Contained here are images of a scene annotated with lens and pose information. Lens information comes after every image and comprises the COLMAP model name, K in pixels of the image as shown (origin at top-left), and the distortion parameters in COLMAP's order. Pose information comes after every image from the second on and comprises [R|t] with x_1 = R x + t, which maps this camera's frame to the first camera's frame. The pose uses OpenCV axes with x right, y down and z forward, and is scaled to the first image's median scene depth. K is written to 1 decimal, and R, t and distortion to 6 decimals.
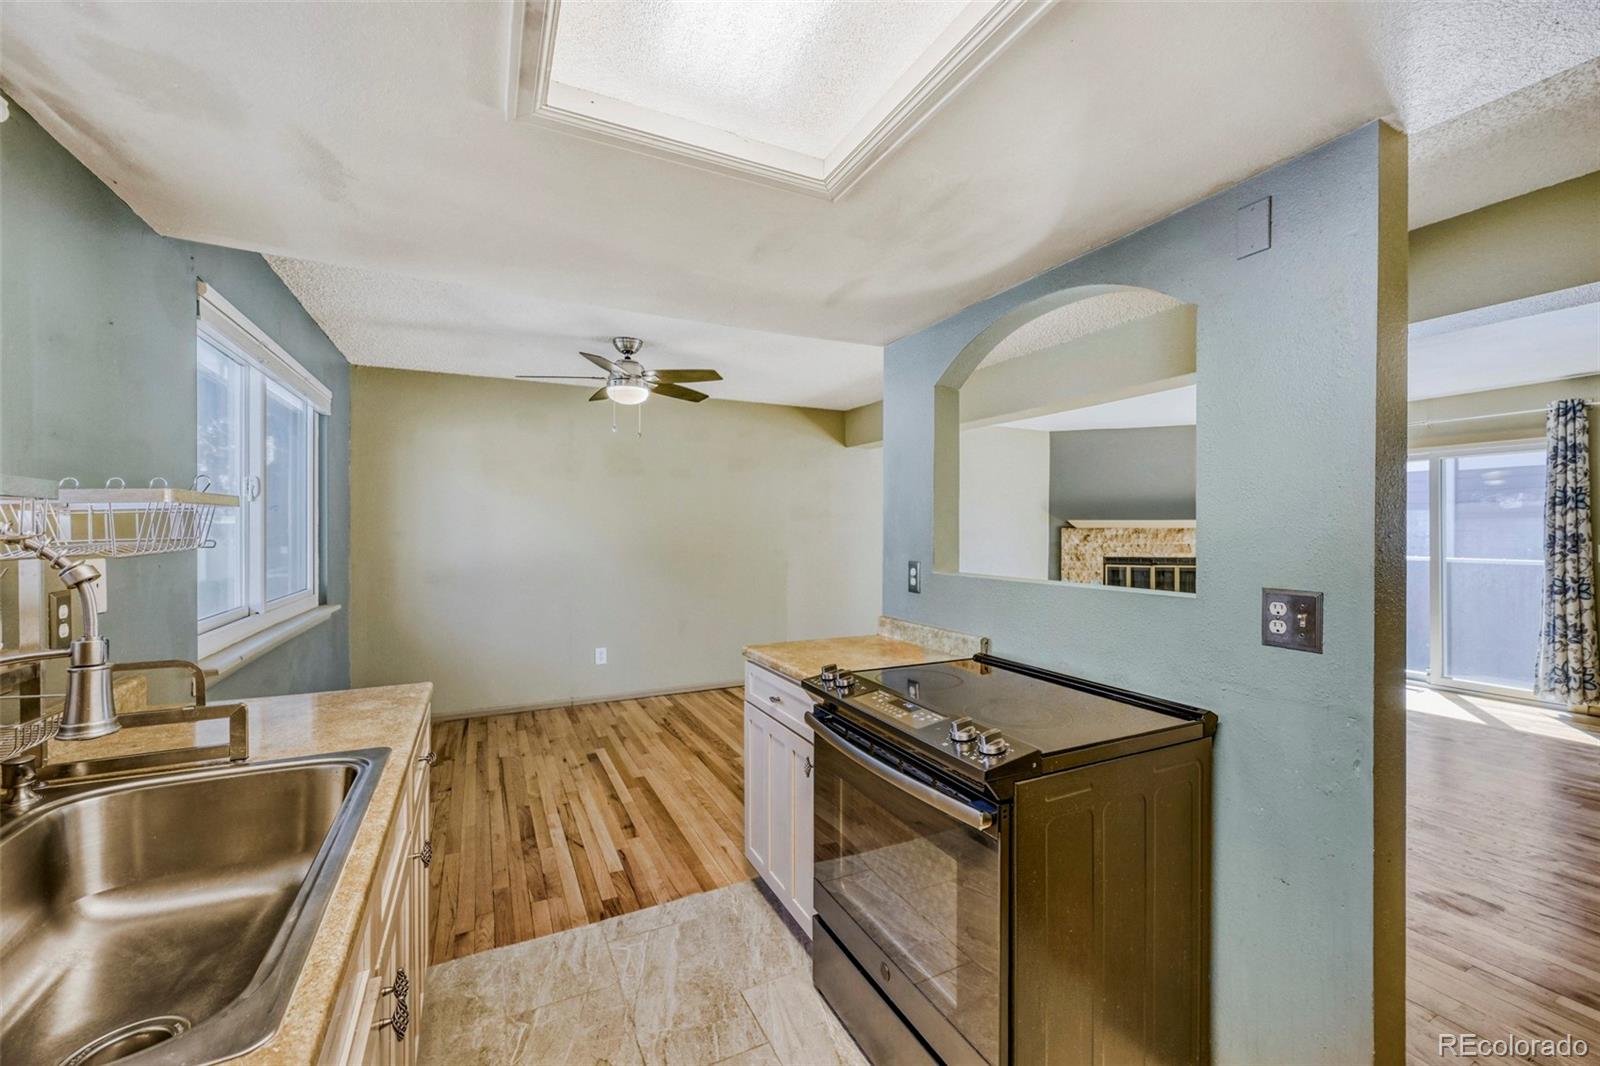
lens RADIAL K [[643.3, 0, 794.3], [0, 643.3, 532.1], [0, 0, 1]] dist [-0.000533, 0.000825]
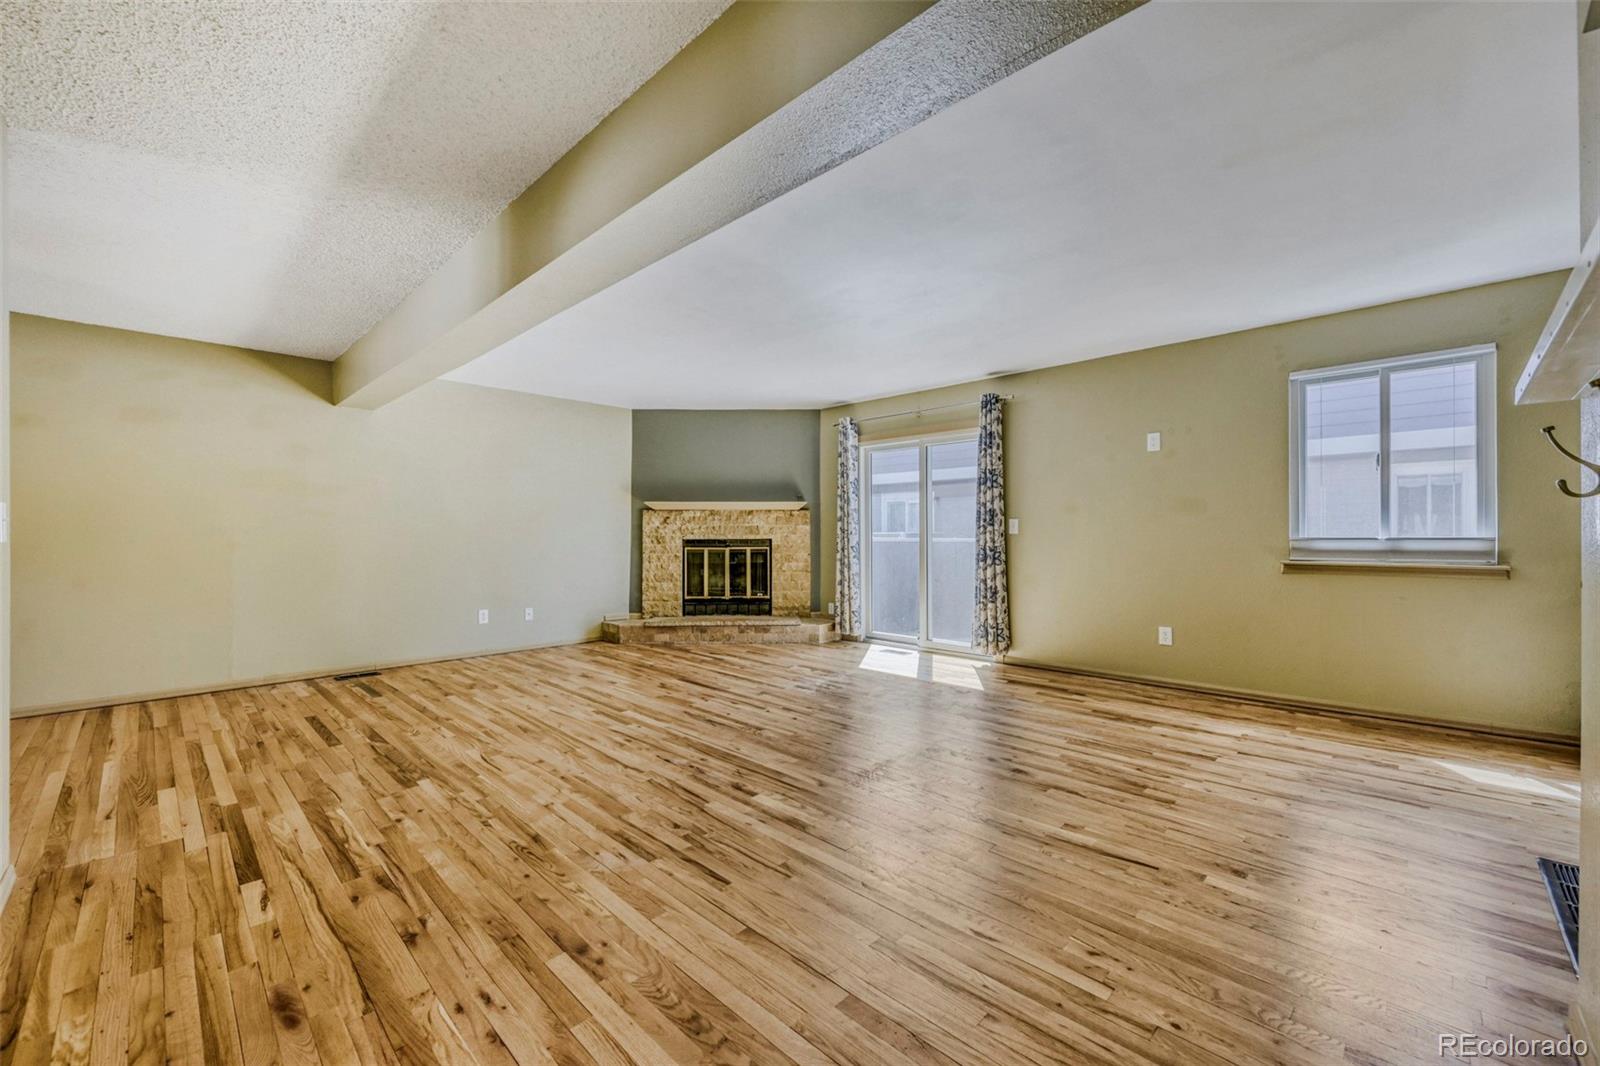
lens RADIAL K [[643.3, 0, 798.6], [0, 643.3, 542.1], [0, 0, 1]] dist [-0.000533, 0.000825]
pose [[0.945978, -0.005567, 0.324184, 0.497641], [0.001867, 0.999930, 0.011725, 0.047119], [-0.324227, -0.010487, 0.945921, 0.009296]]
